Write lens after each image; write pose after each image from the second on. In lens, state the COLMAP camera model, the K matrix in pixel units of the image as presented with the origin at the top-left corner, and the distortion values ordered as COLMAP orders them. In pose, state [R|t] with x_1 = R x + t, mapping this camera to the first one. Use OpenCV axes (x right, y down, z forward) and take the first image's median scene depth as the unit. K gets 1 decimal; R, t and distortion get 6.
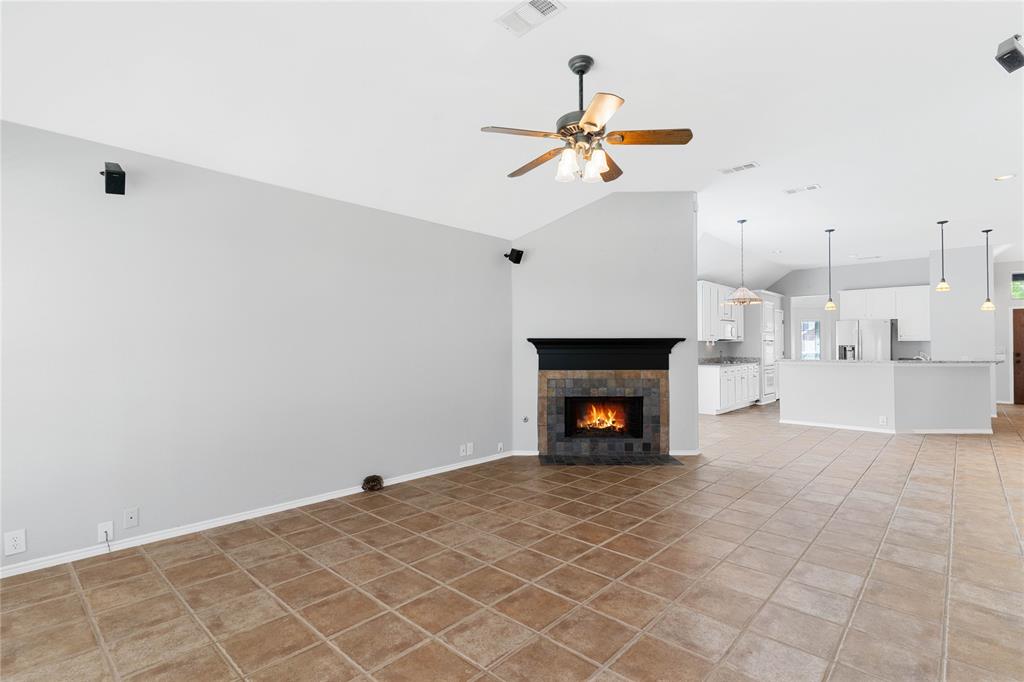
lens RADIAL K [[489.3, 0, 495.9], [0, 489.3, 340.6], [0, 0, 1]] dist [0.001744, 0.000599]
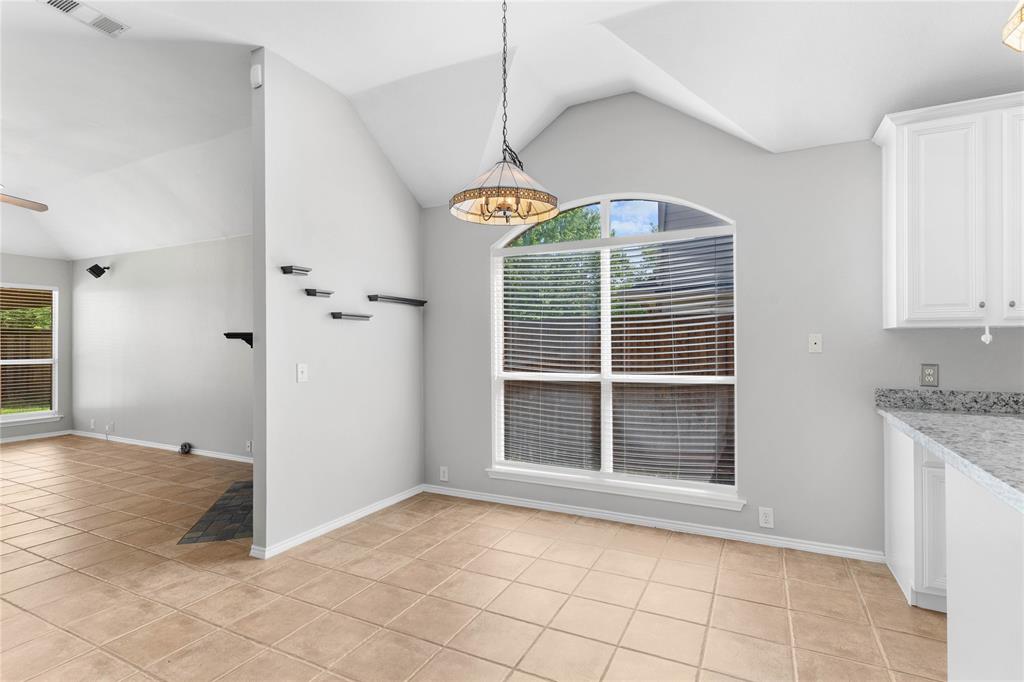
lens RADIAL K [[489.3, 0, 505.4], [0, 489.3, 336.1], [0, 0, 1]] dist [0.001744, 0.000599]
pose [[0.297099, -0.022910, -0.954572, 1.068950], [0.006065, 0.999737, -0.022106, 0.017923], [0.954827, 0.000778, 0.297160, 1.192050]]
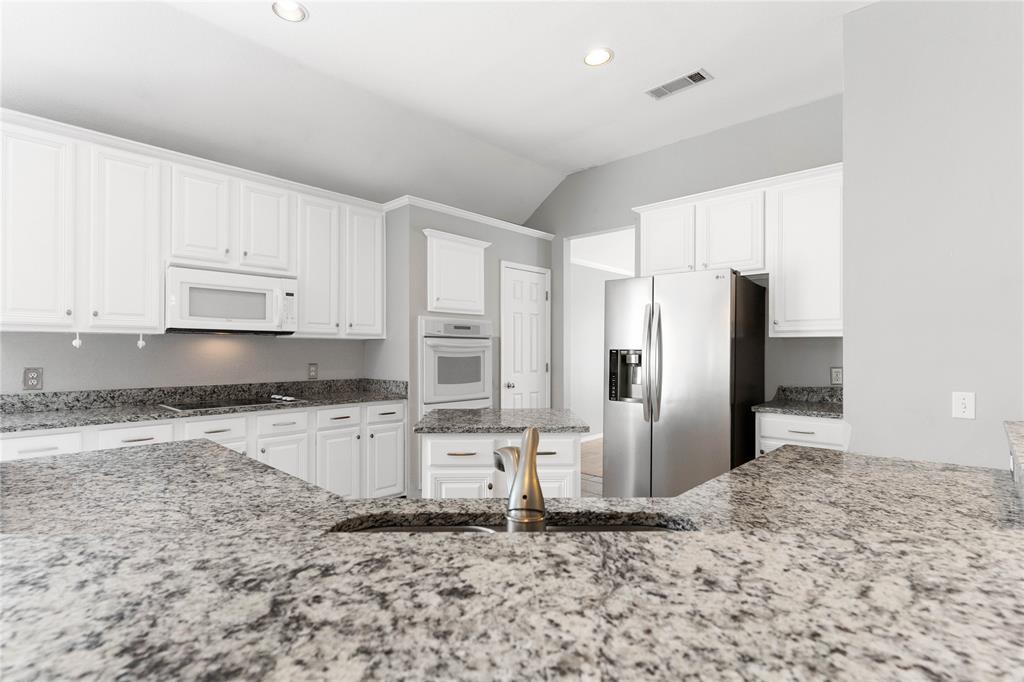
lens RADIAL K [[489.3, 0, 510.7], [0, 489.3, 345.1], [0, 0, 1]] dist [0.001744, 0.000599]
pose [[0.999966, -0.001394, 0.008162, 1.216980], [0.001463, 0.999963, -0.008526, 0.019952], [-0.008150, 0.008538, 0.999930, 1.246070]]
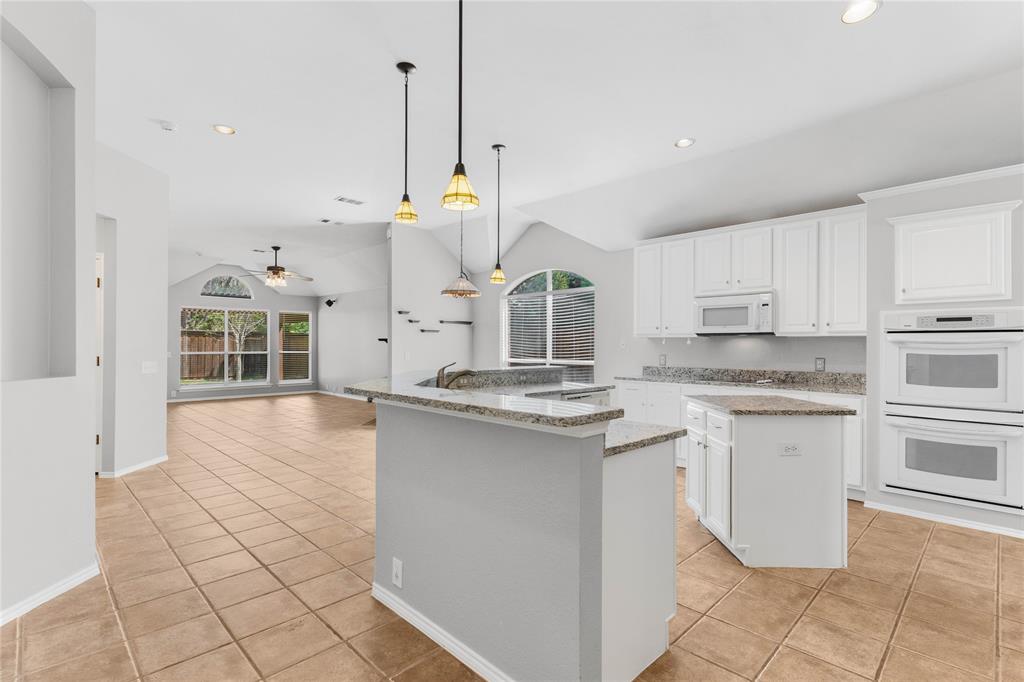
lens RADIAL K [[489.3, 0, 512.8], [0, 489.3, 337.9], [0, 0, 1]] dist [0.001744, 0.000599]
pose [[-0.018827, -0.021680, -0.999588, 1.832159], [-0.004313, 0.999757, -0.021602, 0.026676], [0.999813, 0.003905, -0.018915, 1.466820]]
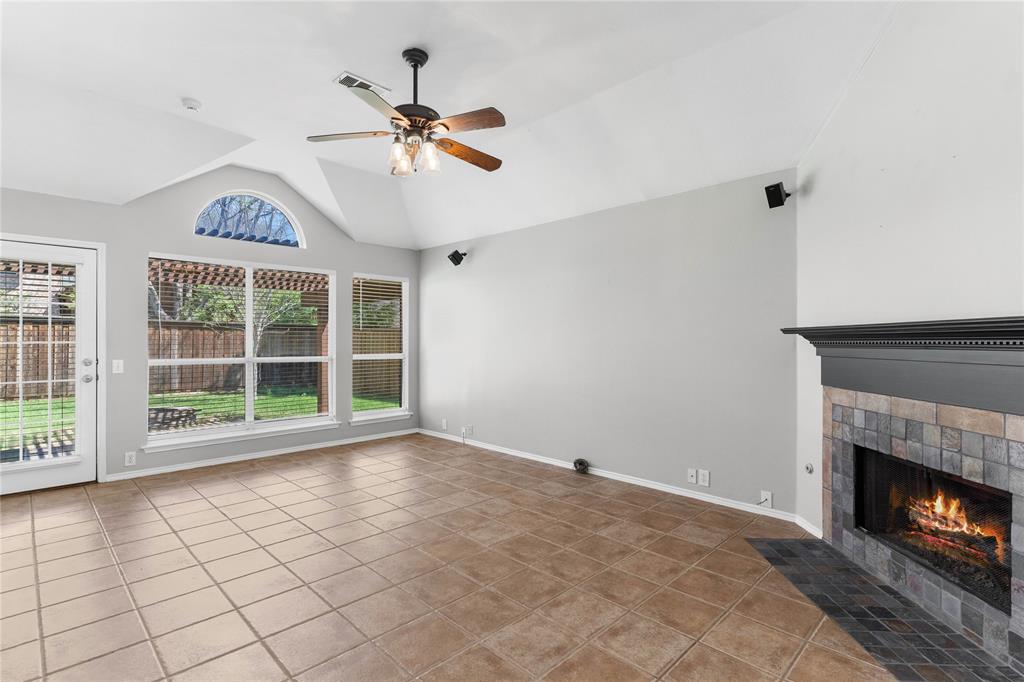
lens RADIAL K [[489.3, 0, 522.6], [0, 489.3, 339.5], [0, 0, 1]] dist [0.001744, 0.000599]
pose [[-0.003758, -0.001020, -0.999992, 0.698731], [0.004853, 0.999988, -0.001038, 0.008449], [0.999981, -0.004857, -0.003753, 0.727668]]
